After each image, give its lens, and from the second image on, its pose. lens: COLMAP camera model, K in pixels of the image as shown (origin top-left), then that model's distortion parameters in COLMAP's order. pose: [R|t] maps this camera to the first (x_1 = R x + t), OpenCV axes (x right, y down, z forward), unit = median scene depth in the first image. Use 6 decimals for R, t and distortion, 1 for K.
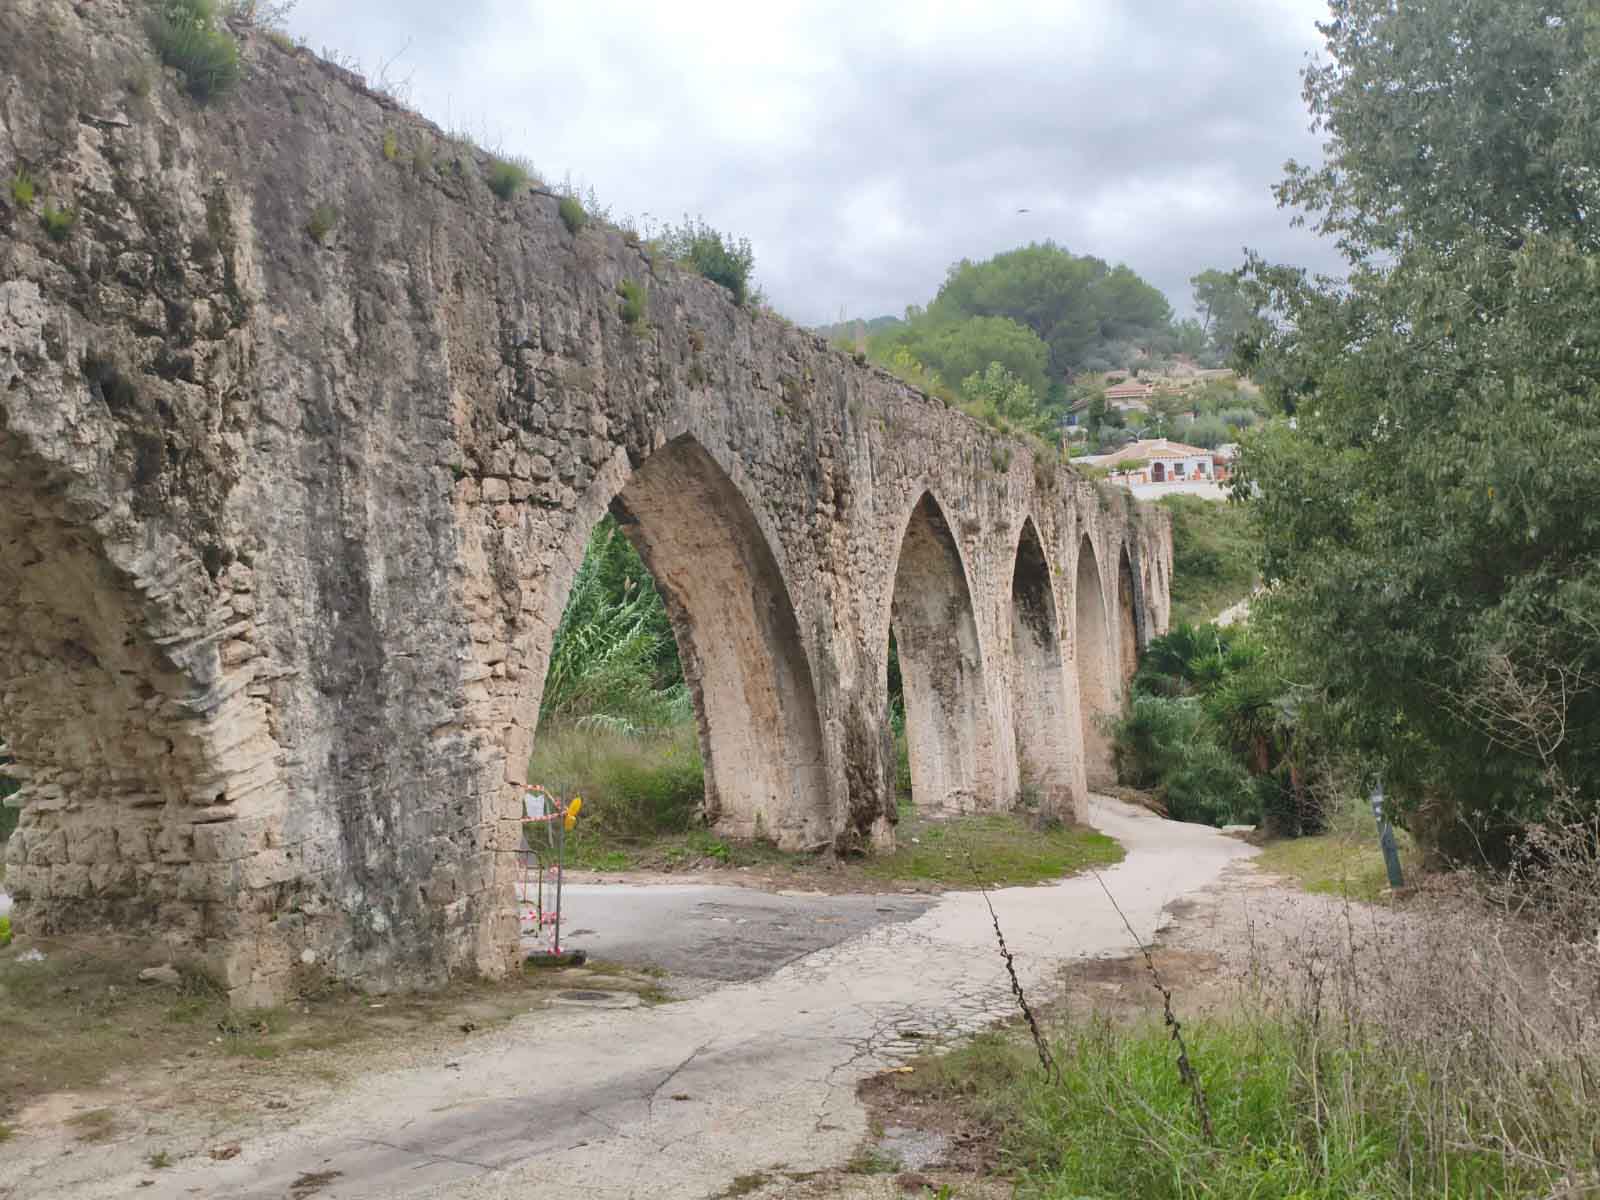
lens RADIAL K [[1287.2, 0, 800.0], [0, 1287.2, 600.0], [0, 0, 1]] dist [0.117276, -0.218257]
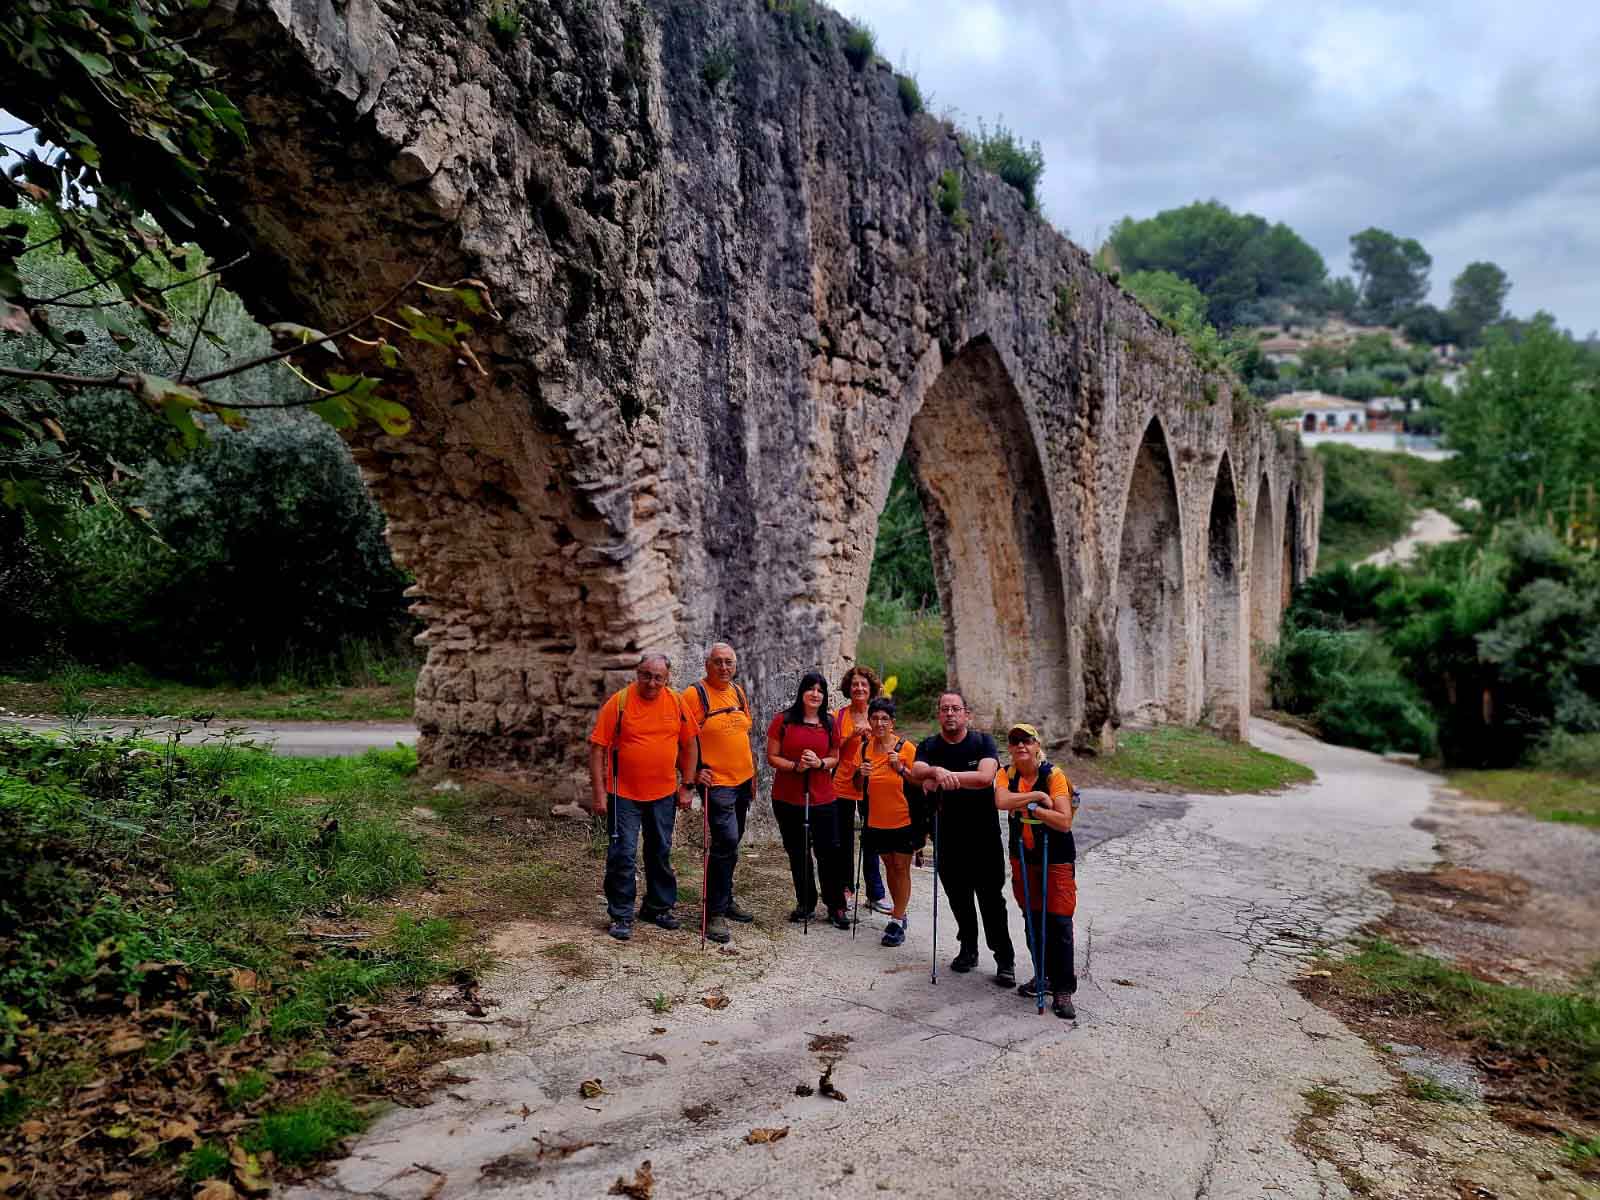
lens RADIAL K [[1107.9, 0, 797.3], [0, 1107.9, 631.2], [0, 0, 1]] dist [0.198274, -0.331523]
pose [[0.991535, 0.055600, -0.117332, -0.151434], [-0.045005, 0.994825, 0.091092, 0.039011], [0.121789, -0.085041, 0.988906, 0.108979]]
